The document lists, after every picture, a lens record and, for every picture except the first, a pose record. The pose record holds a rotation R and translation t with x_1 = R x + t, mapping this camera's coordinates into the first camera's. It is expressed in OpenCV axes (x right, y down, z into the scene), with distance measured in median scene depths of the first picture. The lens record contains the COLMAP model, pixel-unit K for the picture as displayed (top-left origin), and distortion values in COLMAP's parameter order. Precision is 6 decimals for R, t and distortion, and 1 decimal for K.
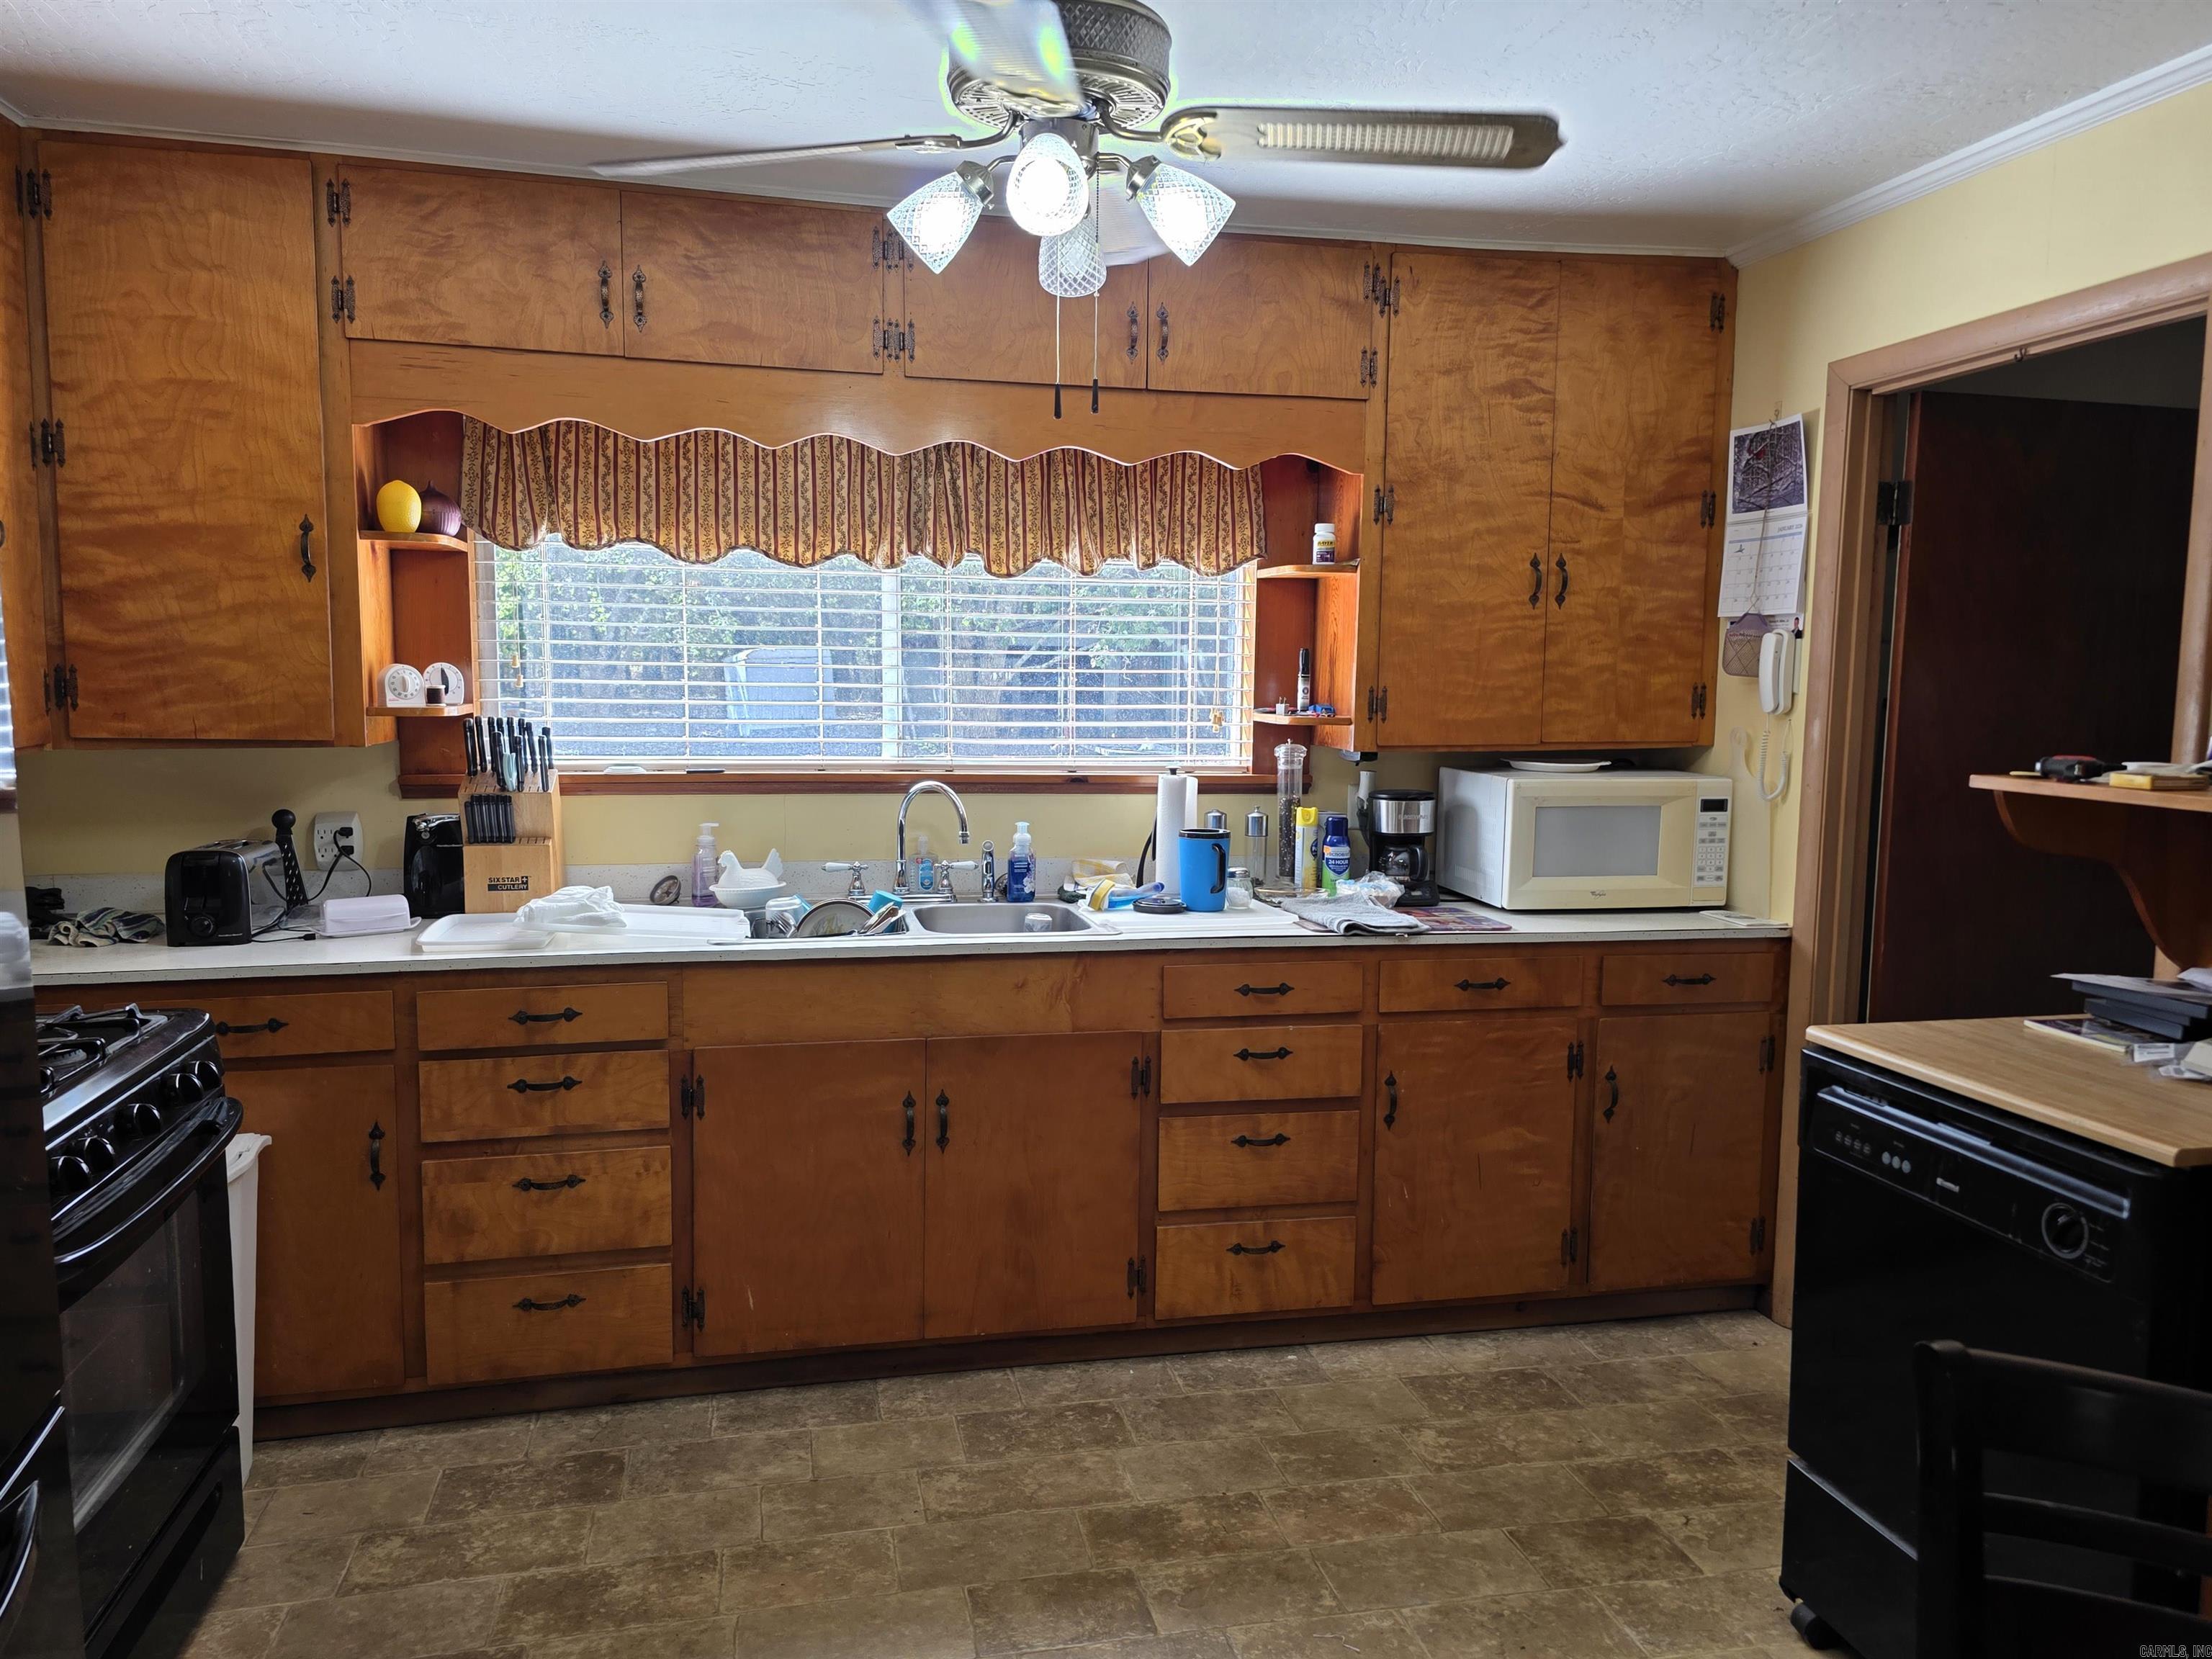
lens RADIAL K [[1540.4, 0, 1125.2], [0, 1540.4, 820.7], [0, 0, 1]] dist [0.059266, -0.049858]
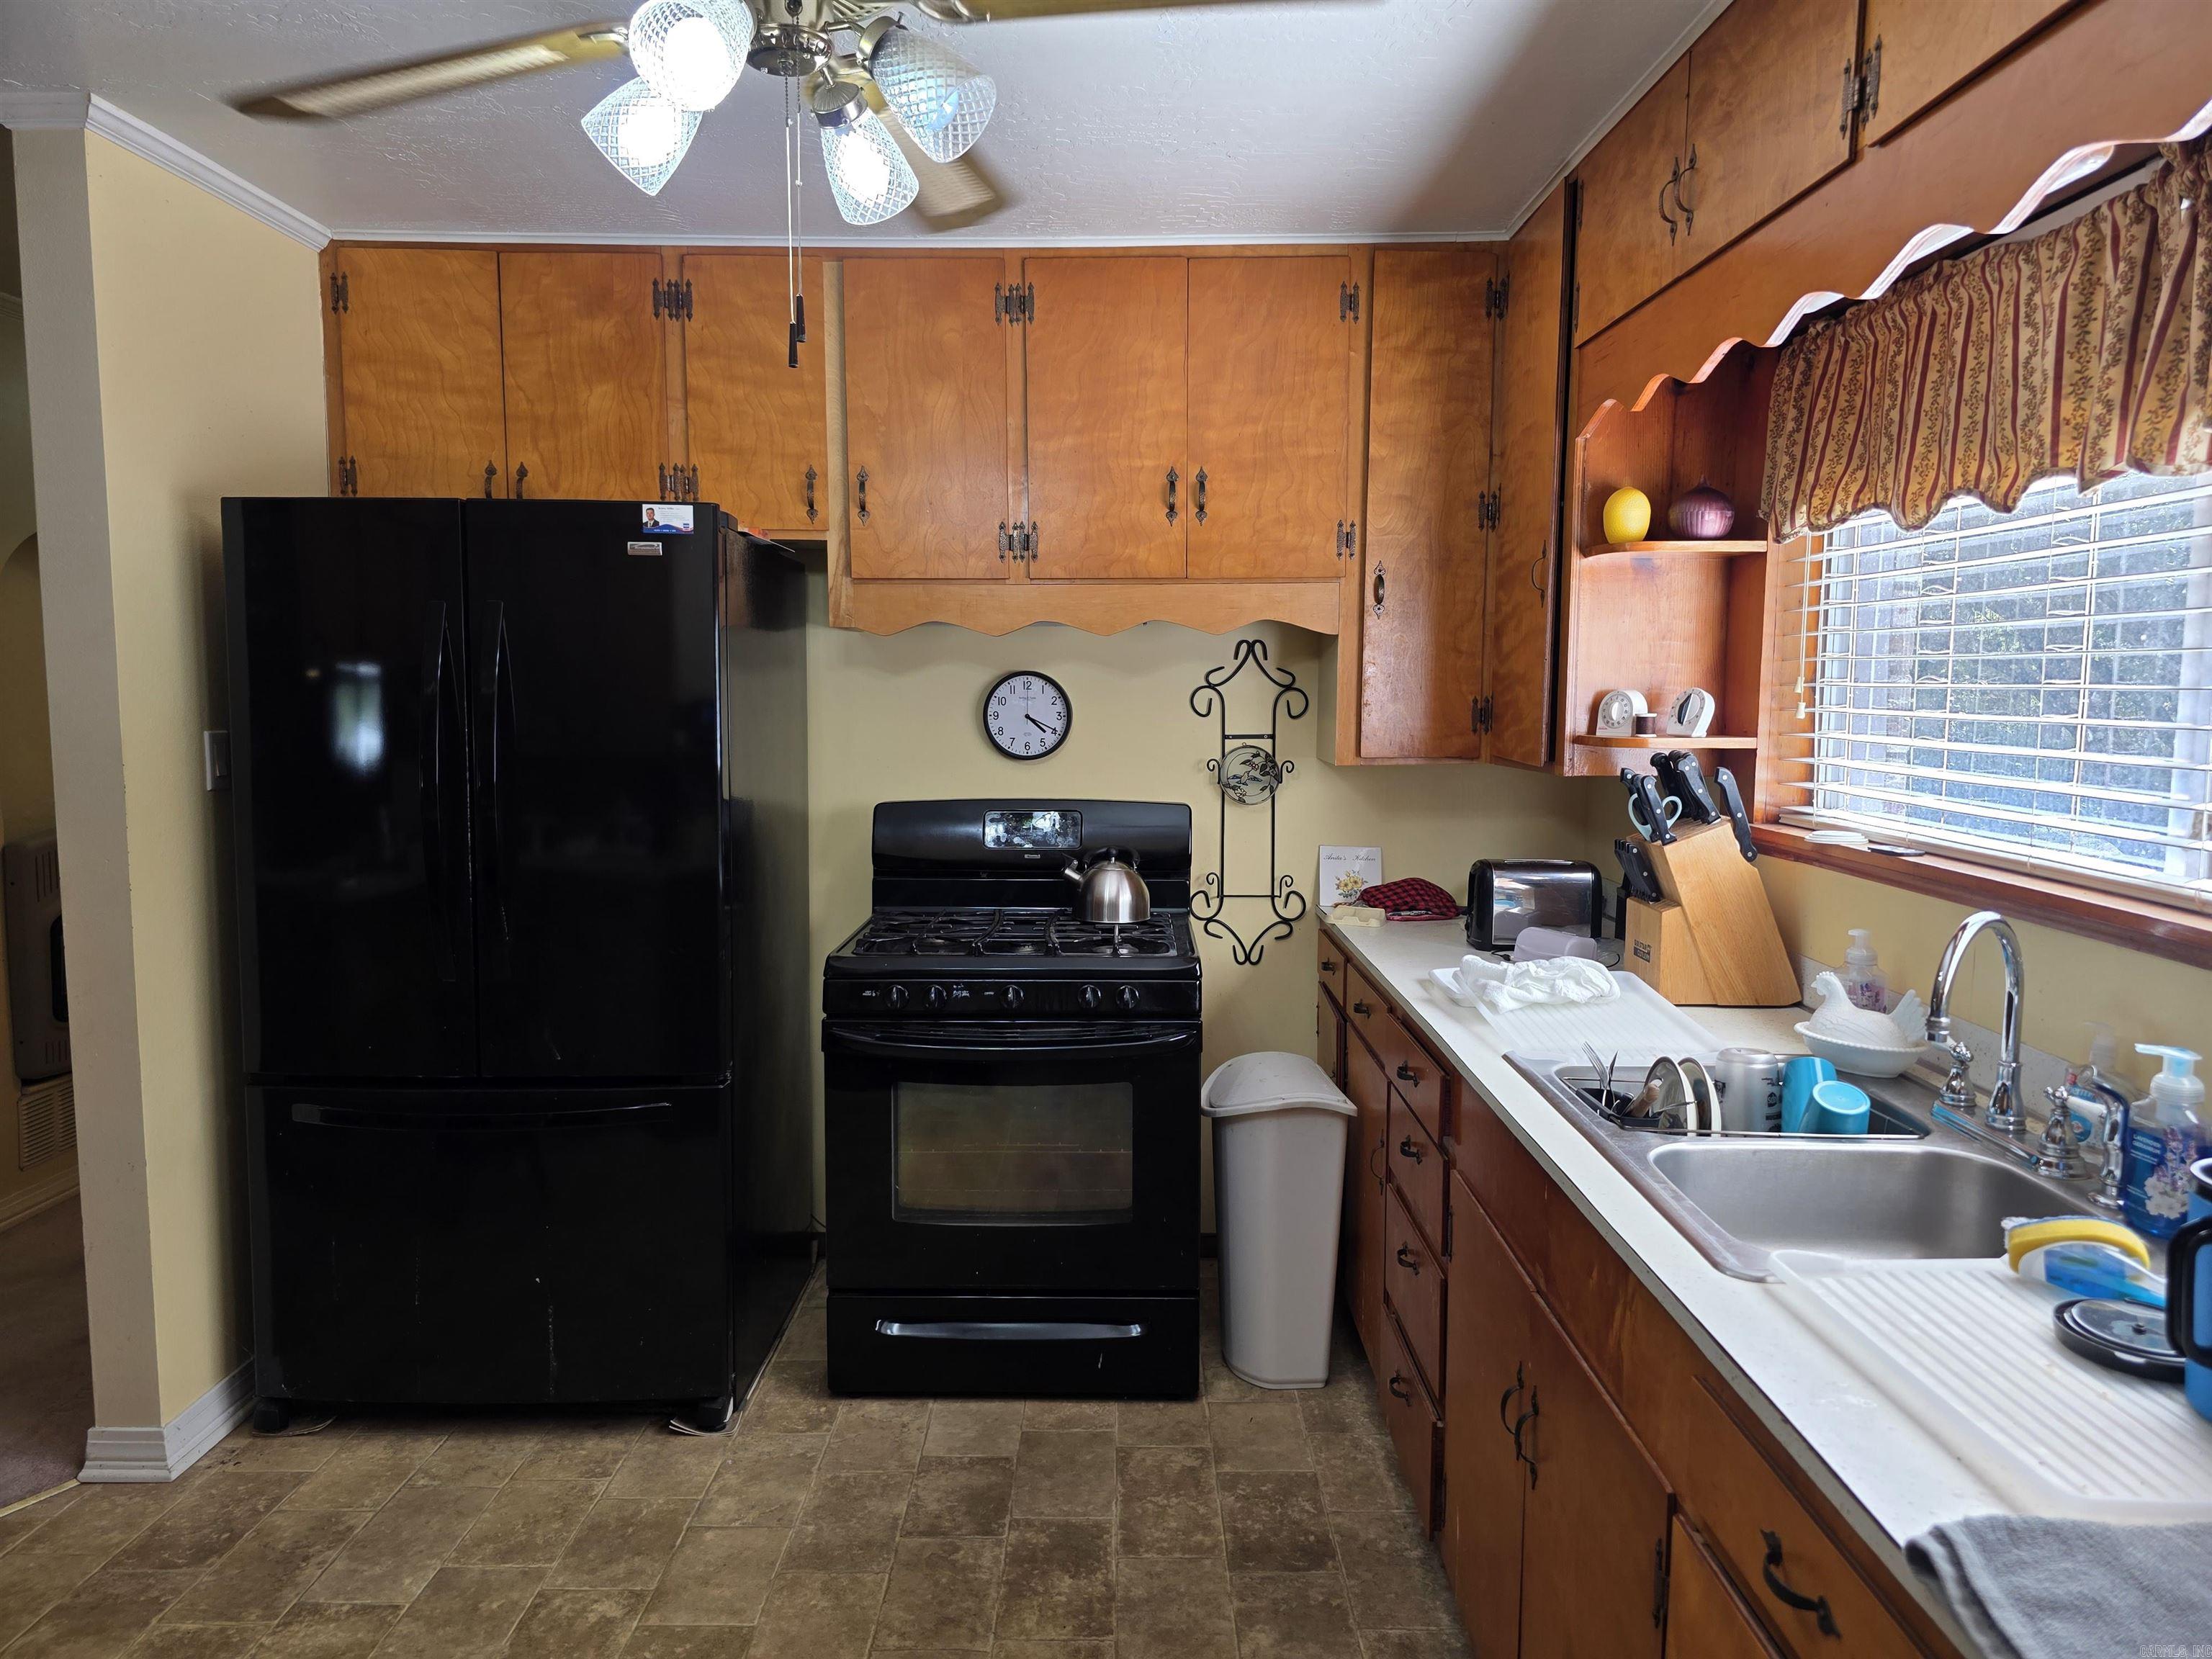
lens RADIAL K [[1540.4, 0, 1125.2], [0, 1540.4, 820.7], [0, 0, 1]] dist [0.059266, -0.049858]
pose [[-0.241336, 0.078173, -0.967288, 0.553305], [-0.100326, 0.989400, 0.104991, -0.103404], [0.965242, 0.122383, -0.230935, 1.076542]]
